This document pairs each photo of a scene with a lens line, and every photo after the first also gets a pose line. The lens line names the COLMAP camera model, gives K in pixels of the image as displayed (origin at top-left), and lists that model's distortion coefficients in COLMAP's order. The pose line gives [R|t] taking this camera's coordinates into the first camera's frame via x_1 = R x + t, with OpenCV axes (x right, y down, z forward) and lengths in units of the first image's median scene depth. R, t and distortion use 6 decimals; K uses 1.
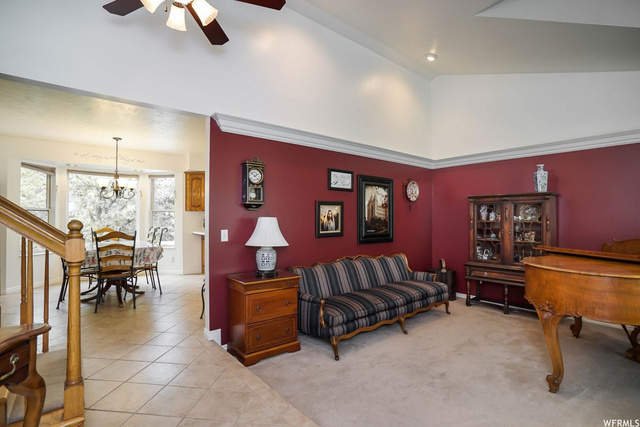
lens RADIAL K [[319.7, 0, 321.5], [0, 319.7, 211.9], [0, 0, 1]] dist [0.000196, 0.000268]
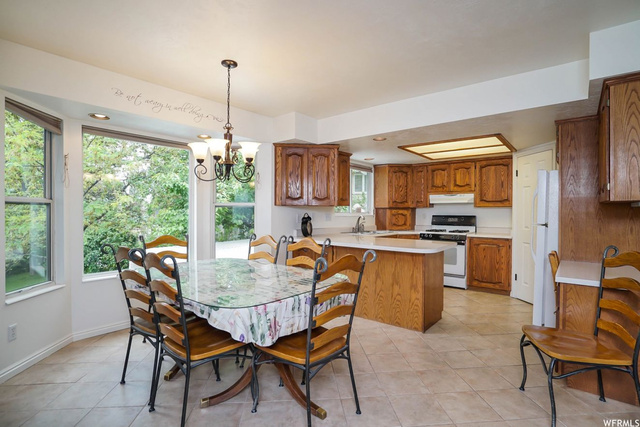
lens RADIAL K [[319.7, 0, 319.4], [0, 319.7, 213.8], [0, 0, 1]] dist [0.000196, 0.000268]
pose [[0.975098, 0.007456, 0.221649, -0.541210], [-0.014198, 0.999483, 0.028838, -0.005716], [-0.221319, -0.031267, 0.974700, 0.402577]]
